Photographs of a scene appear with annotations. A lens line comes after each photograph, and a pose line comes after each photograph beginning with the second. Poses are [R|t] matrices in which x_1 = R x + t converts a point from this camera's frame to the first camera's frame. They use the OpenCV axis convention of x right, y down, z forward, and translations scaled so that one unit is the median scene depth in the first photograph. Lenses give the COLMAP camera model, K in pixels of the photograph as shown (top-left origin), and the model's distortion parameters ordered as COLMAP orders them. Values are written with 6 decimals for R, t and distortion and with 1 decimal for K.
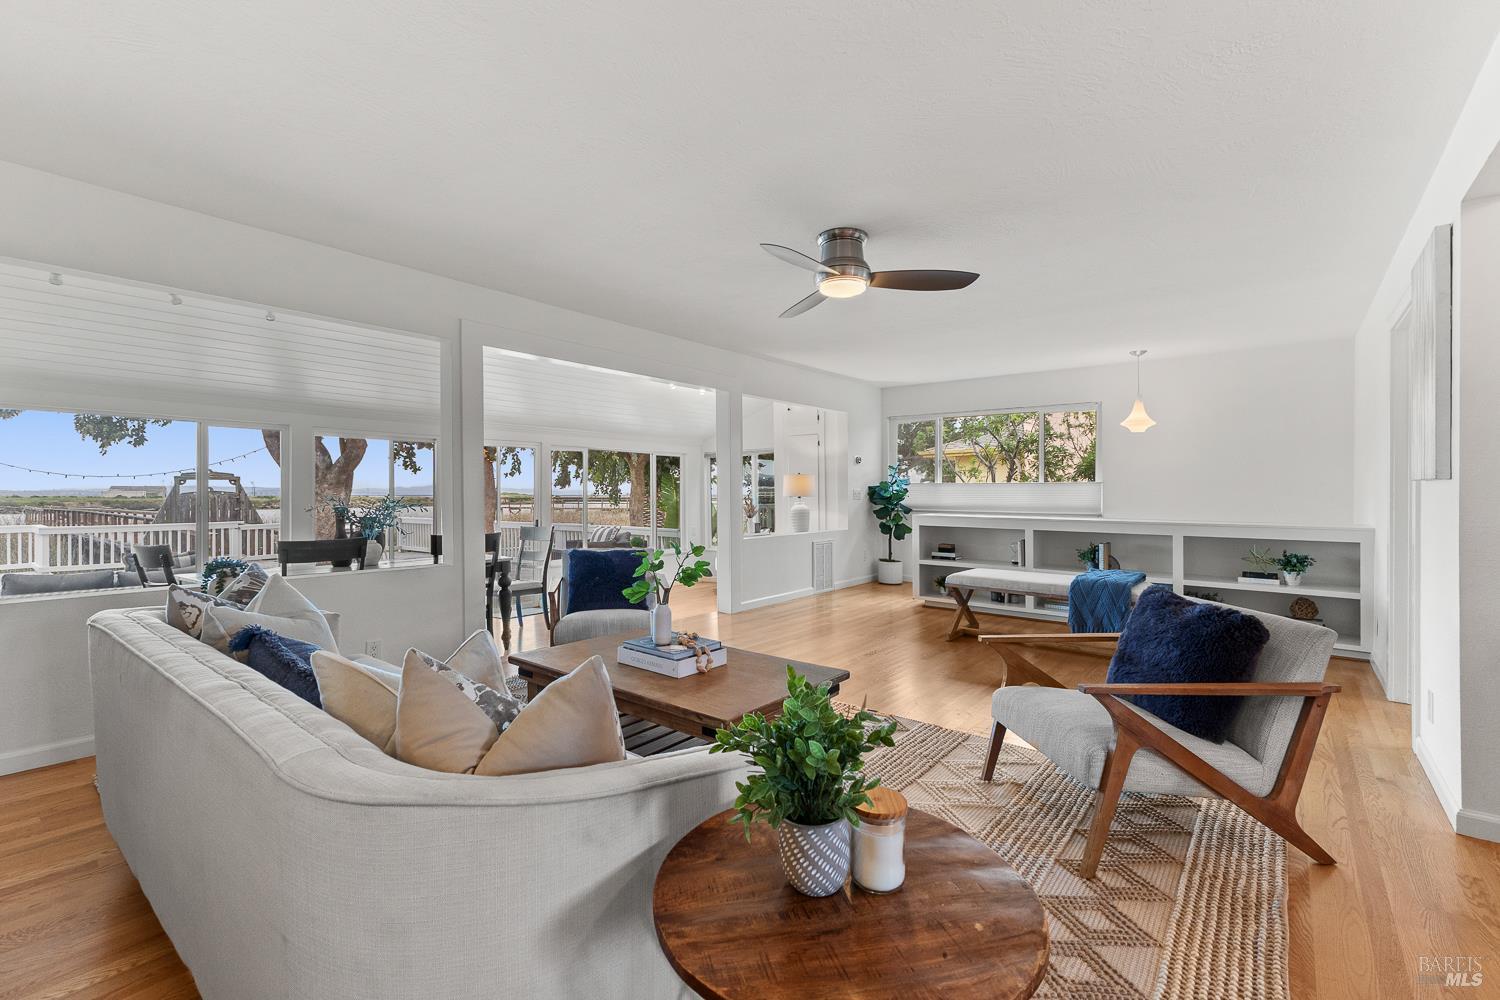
lens RADIAL K [[654.2, 0, 748.4], [0, 654.2, 503.6], [0, 0, 1]] dist [0.009145, 0.000153]
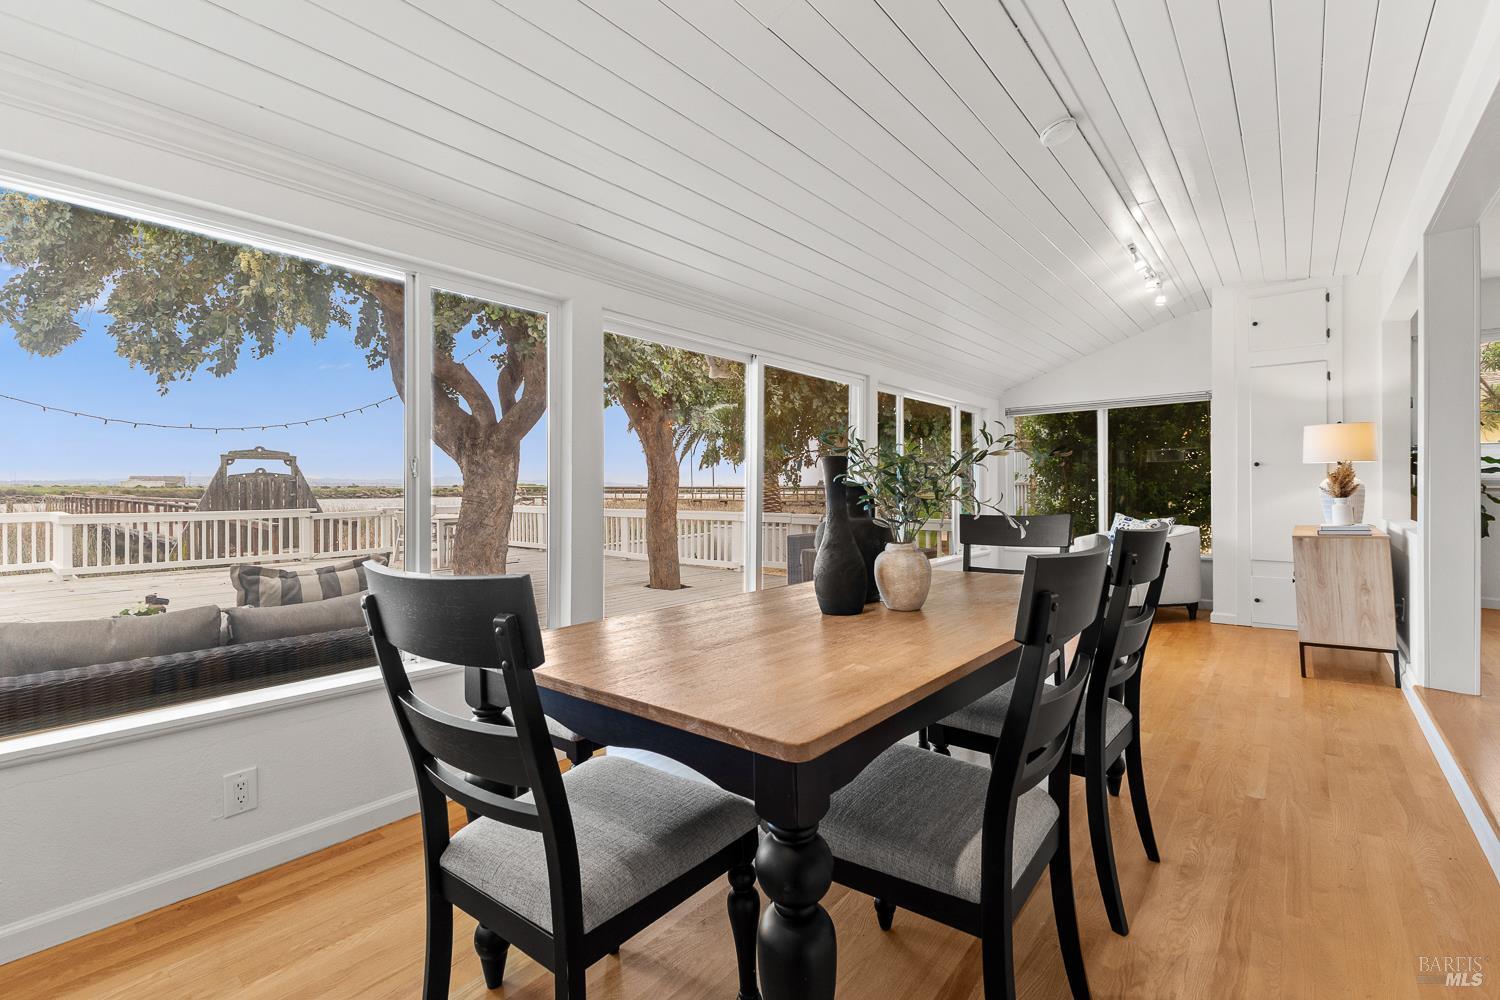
lens RADIAL K [[654.2, 0, 748.6], [0, 654.2, 498.5], [0, 0, 1]] dist [0.009145, 0.000153]
pose [[0.999888, 0.004164, -0.014388, -0.239289], [-0.004122, 0.999987, 0.002944, 0.009920], [0.014400, -0.002884, 0.999892, 0.223600]]
